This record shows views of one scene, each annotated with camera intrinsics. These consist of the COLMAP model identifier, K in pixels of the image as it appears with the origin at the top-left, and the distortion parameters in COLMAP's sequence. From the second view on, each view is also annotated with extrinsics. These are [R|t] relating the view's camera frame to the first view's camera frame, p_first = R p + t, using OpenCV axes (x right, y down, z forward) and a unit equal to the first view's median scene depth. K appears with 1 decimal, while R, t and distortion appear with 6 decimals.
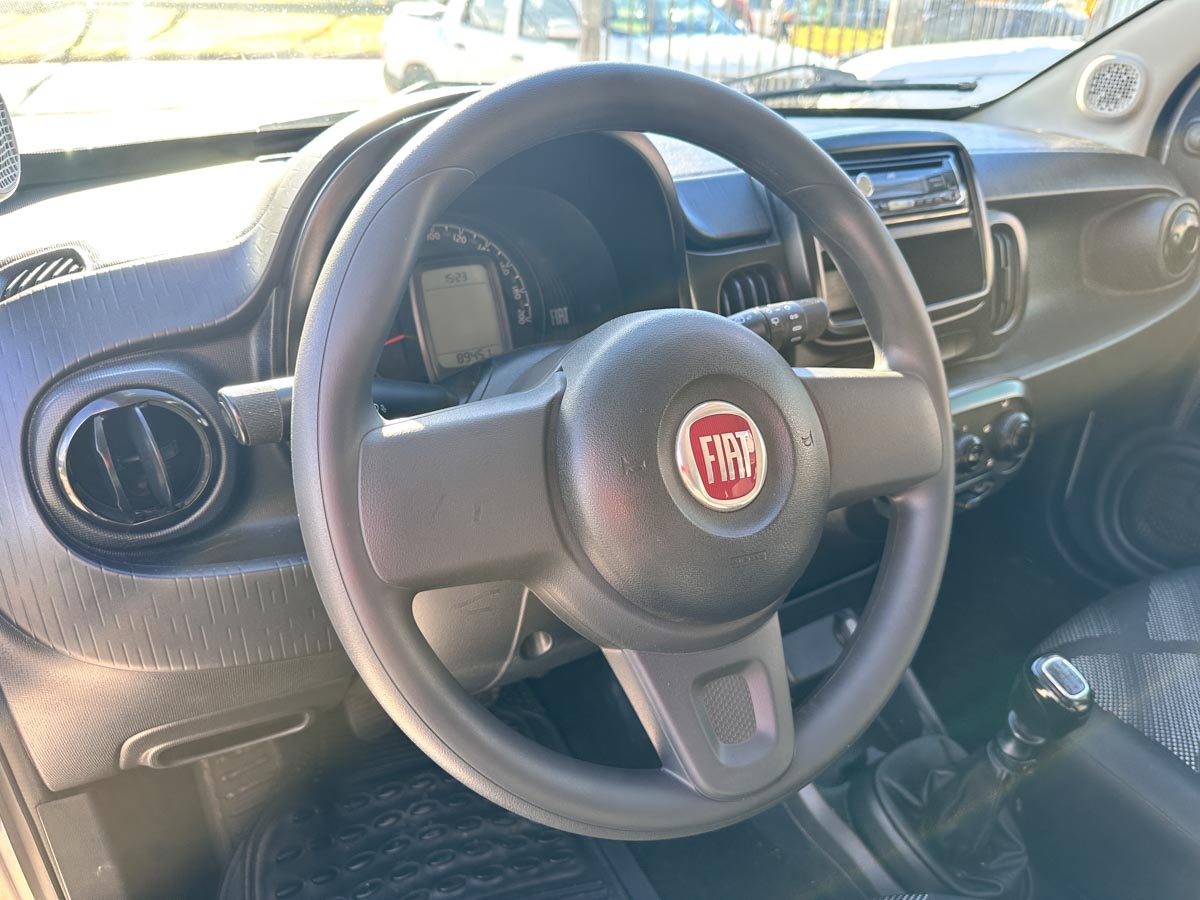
lens RADIAL K [[861.3, 0, 604.5], [0, 861.3, 434.0], [0, 0, 1]] dist [-0.002524, -0.002347]
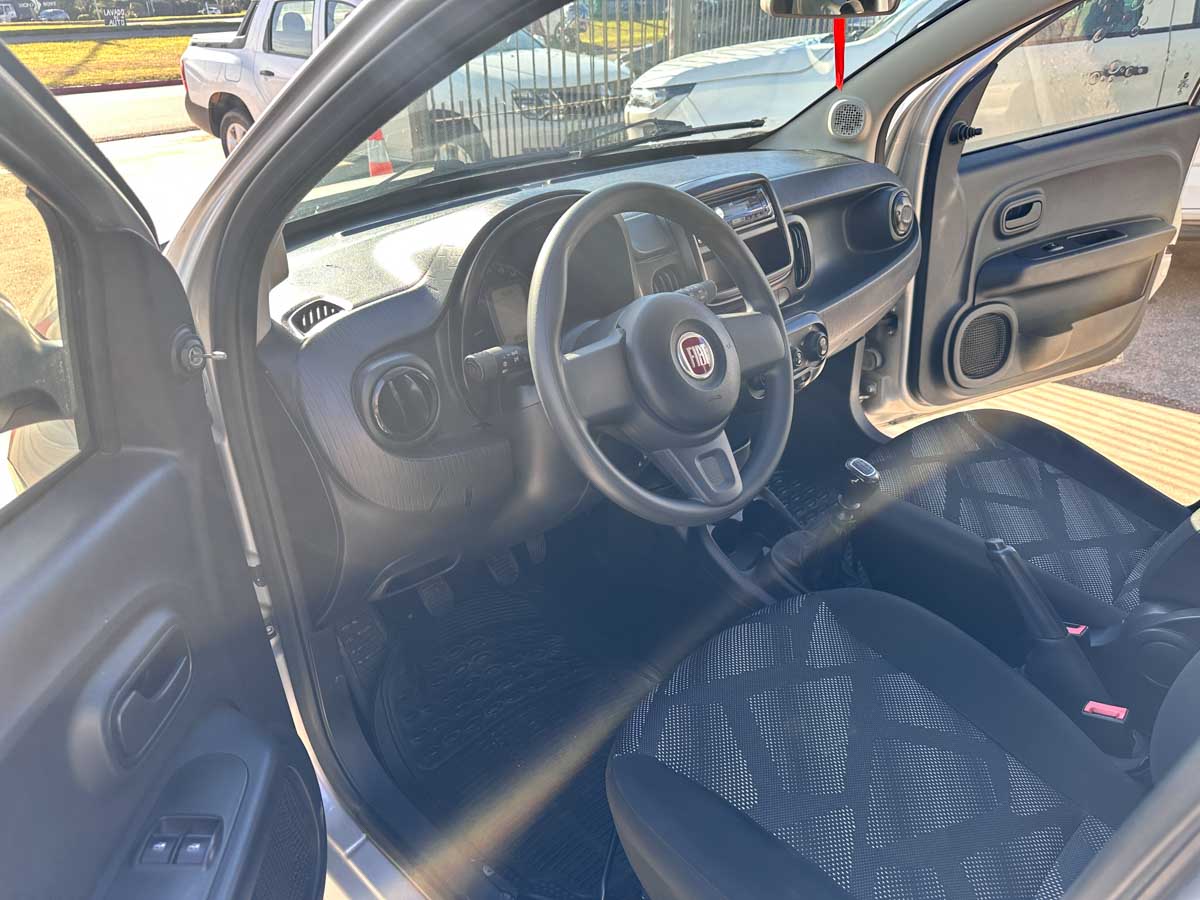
lens RADIAL K [[861.3, 0, 604.5], [0, 861.3, 434.0], [0, 0, 1]] dist [-0.002524, -0.002347]
pose [[0.971385, -0.147200, 0.186393, -0.325318], [0.146047, 0.989076, 0.019978, 0.088555], [-0.187298, 0.007816, 0.982272, -0.690032]]
